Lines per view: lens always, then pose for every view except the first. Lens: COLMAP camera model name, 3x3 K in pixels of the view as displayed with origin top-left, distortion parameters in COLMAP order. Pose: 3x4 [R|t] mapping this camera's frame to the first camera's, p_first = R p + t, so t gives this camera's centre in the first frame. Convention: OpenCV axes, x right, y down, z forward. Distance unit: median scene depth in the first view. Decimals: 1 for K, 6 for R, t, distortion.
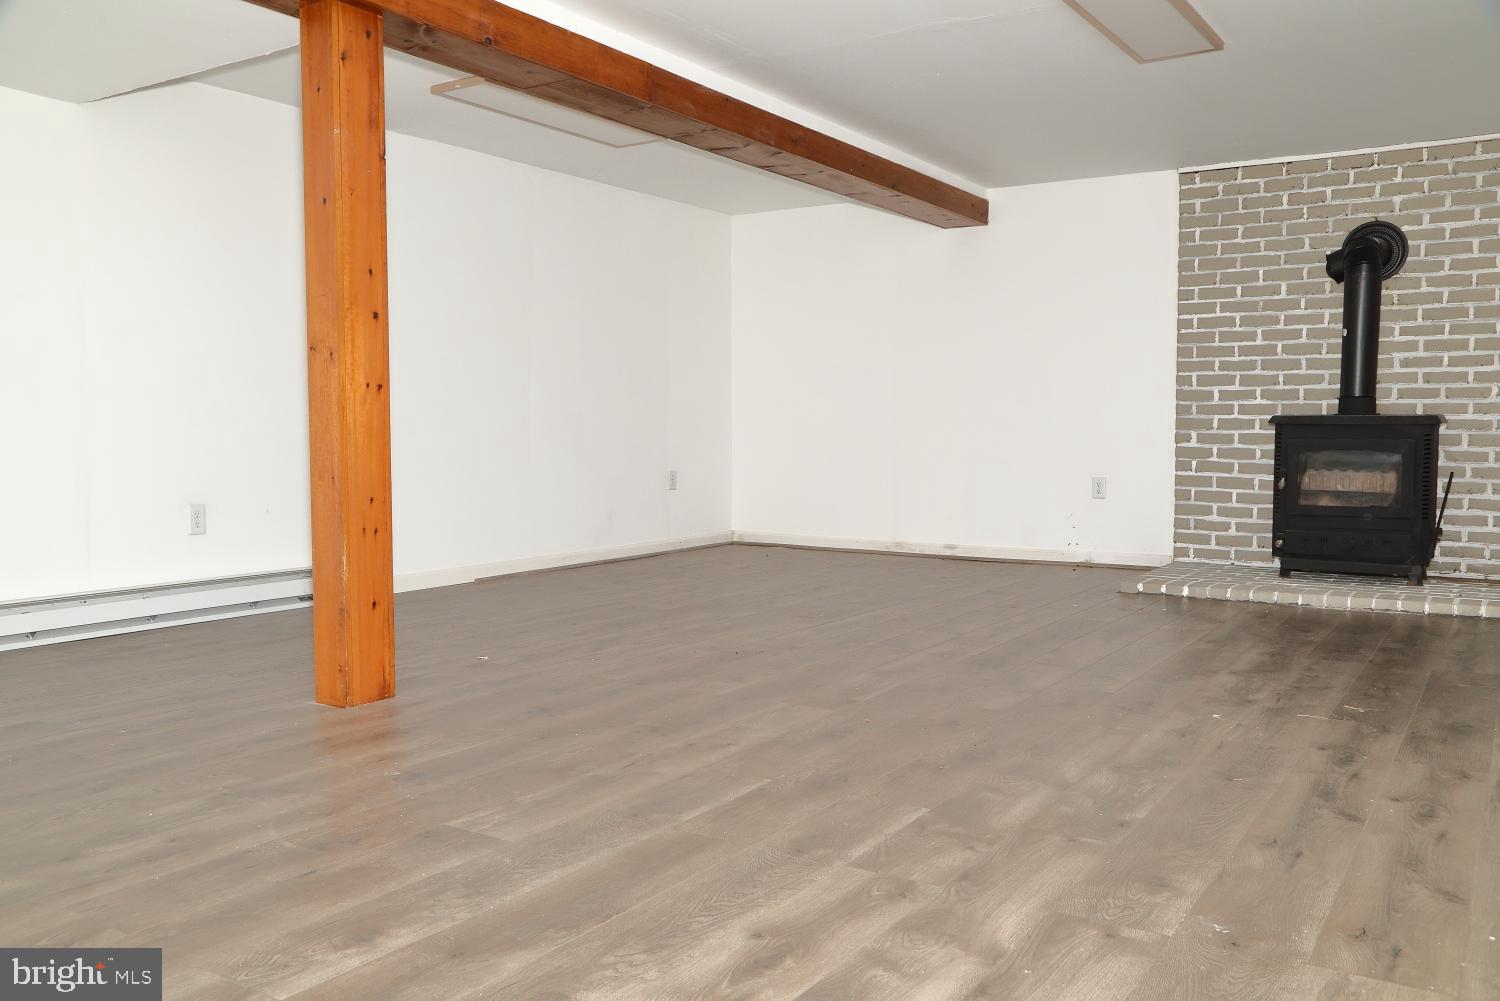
lens RADIAL K [[1226.5, 0, 750.0], [0, 1226.5, 500.5], [0, 0, 1]] dist [-0.015917, -0.005741]
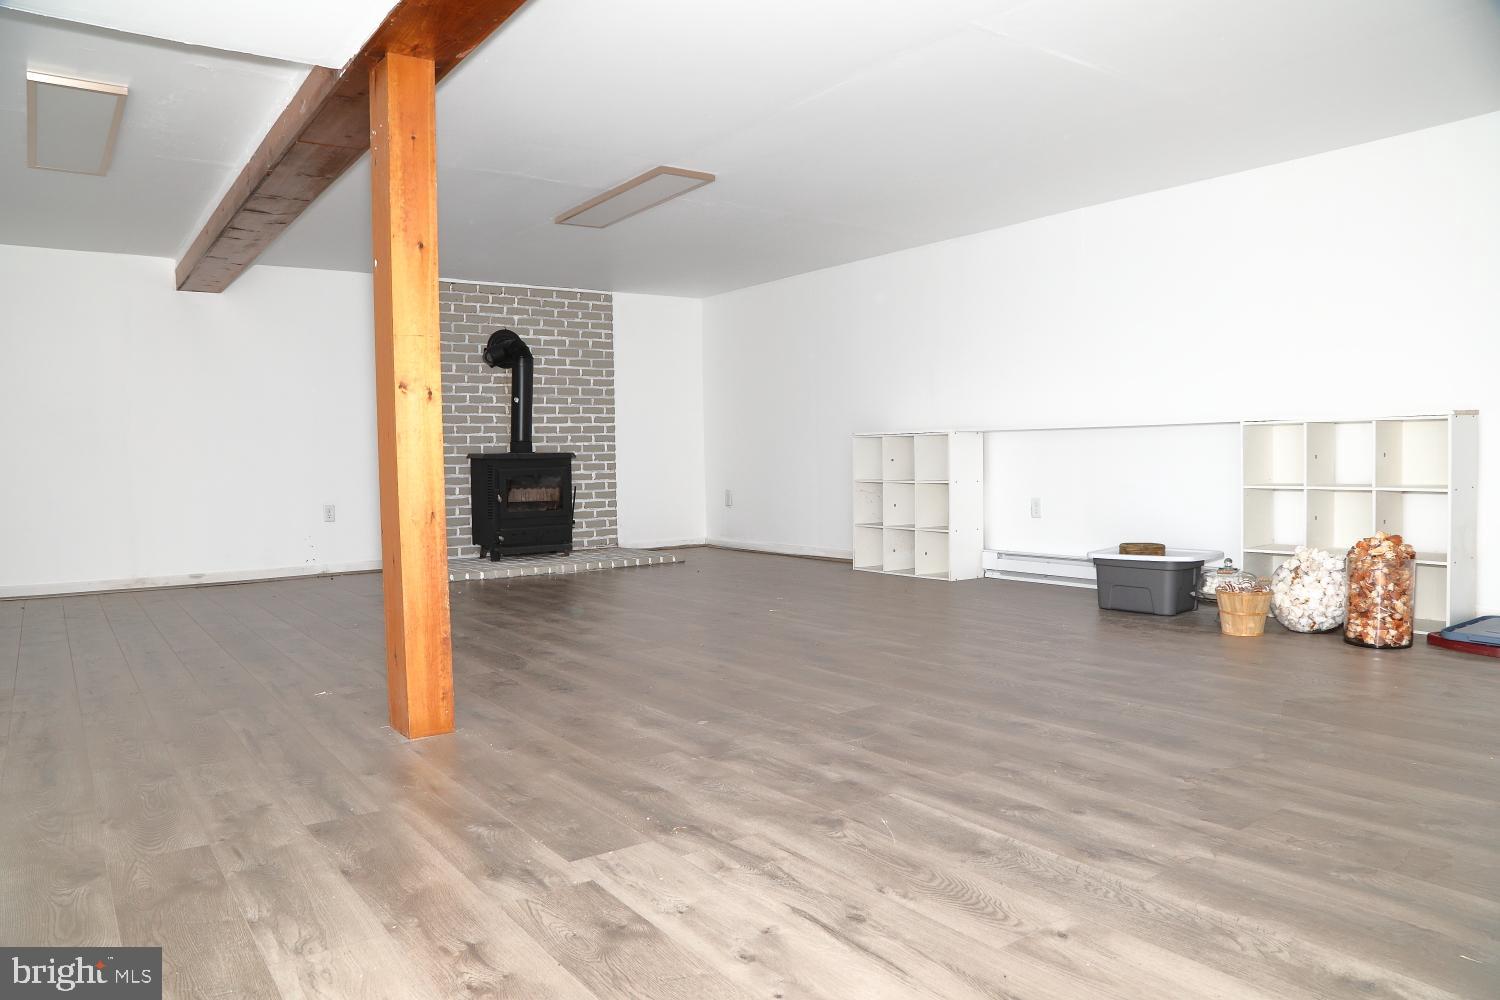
lens RADIAL K [[1021.1, 0, 747.8], [0, 1021.1, 505.8], [0, 0, 1]] dist [-0.123932, 0.062059]
pose [[0.349956, -0.050843, 0.935385, -0.624298], [0.074303, 0.996887, 0.026387, -0.015389], [-0.933815, 0.060268, 0.352645, 0.275458]]
